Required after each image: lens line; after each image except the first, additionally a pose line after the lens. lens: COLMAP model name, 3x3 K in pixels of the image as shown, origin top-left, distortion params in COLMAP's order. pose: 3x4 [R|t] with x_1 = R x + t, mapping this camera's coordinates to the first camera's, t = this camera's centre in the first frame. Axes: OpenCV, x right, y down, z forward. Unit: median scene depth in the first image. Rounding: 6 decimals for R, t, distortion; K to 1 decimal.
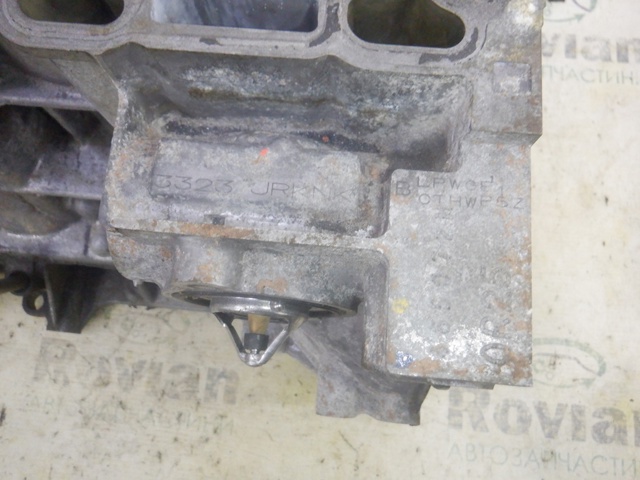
lens RADIAL K [[505.0, 0, 313.4], [0, 505.0, 236.5], [0, 0, 1]] dist [-0.009764, -0.009626]
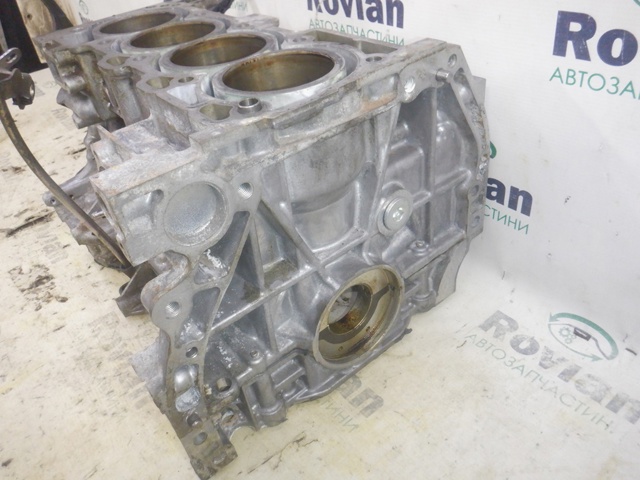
lens RADIAL K [[505.0, 0, 317.8], [0, 505.0, 243.7], [0, 0, 1]] dist [-0.009764, -0.009626]
pose [[0.696929, 0.395848, -0.597992, 0.920443], [-0.666304, 0.665778, -0.335824, 0.206169], [0.265195, 0.632490, 0.727755, -0.112237]]
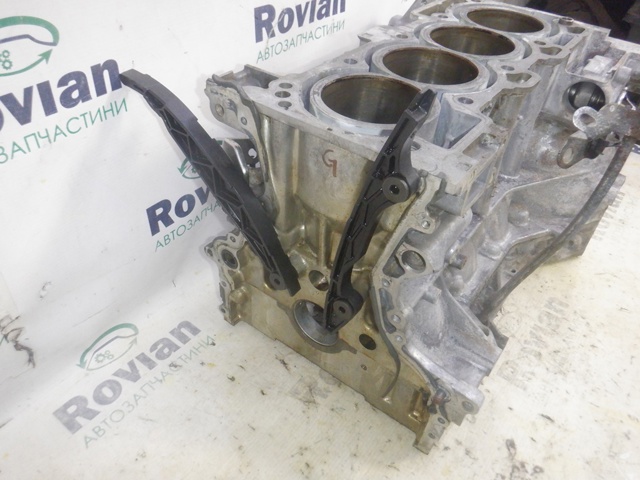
lens RADIAL K [[505.0, 0, 315.8], [0, 505.0, 244.3], [0, 0, 1]] dist [-0.009764, -0.009626]
pose [[0.513386, -0.517339, 0.684686, -1.916493], [0.810567, 0.554335, -0.188926, -0.166755], [-0.281807, 0.651976, 0.703926, -0.073748]]
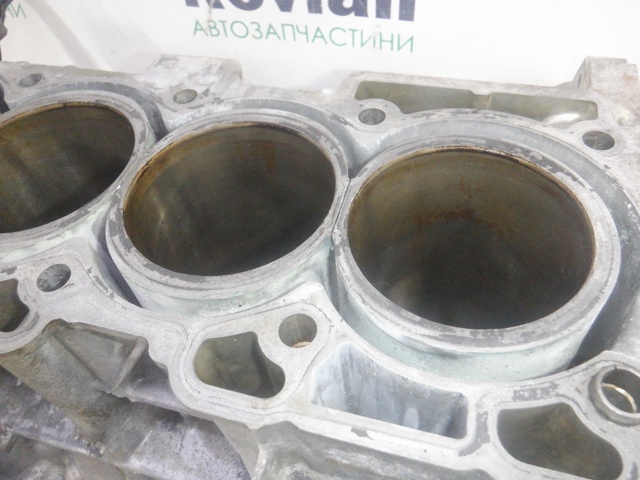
lens RADIAL K [[505.0, 0, 318.3], [0, 505.0, 249.2], [0, 0, 1]] dist [-0.009764, -0.009626]
pose [[0.981413, 0.108832, -0.158063, -0.066007], [-0.164406, 0.901663, -0.399969, -0.117410], [0.098990, 0.418522, 0.902796, -0.042464]]
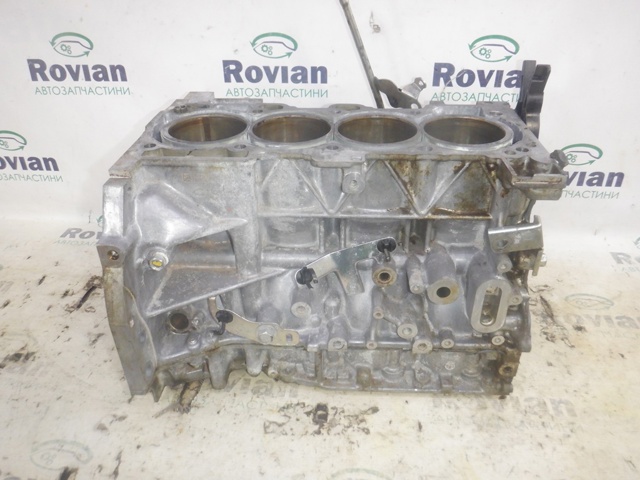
lens RADIAL K [[505.0, 0, 324.6], [0, 505.0, 252.2], [0, 0, 1]] dist [-0.009764, -0.009626]
pose [[0.999886, 0.010638, 0.010678, -1.095164], [-0.000530, 0.732824, -0.680418, 1.171049], [-0.015063, 0.680335, 0.732747, -0.487045]]
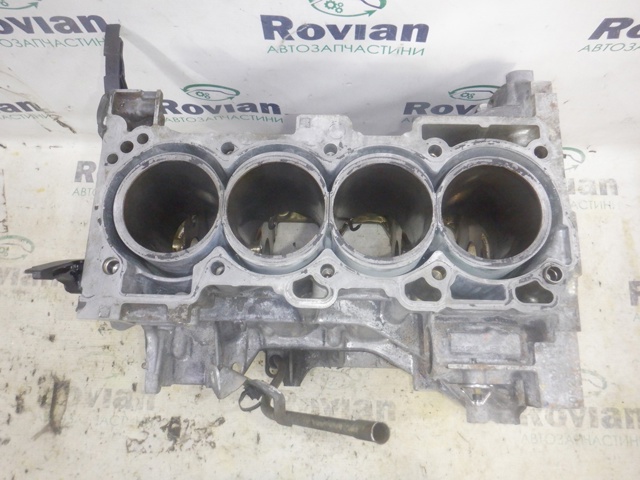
lens RADIAL K [[505.0, 0, 312.8], [0, 505.0, 238.7], [0, 0, 1]] dist [-0.009764, -0.009626]
pose [[0.997694, -0.067240, 0.009290, -0.485329], [0.067381, 0.997604, -0.015687, -0.330859], [-0.008213, 0.016277, 0.999834, -0.861888]]
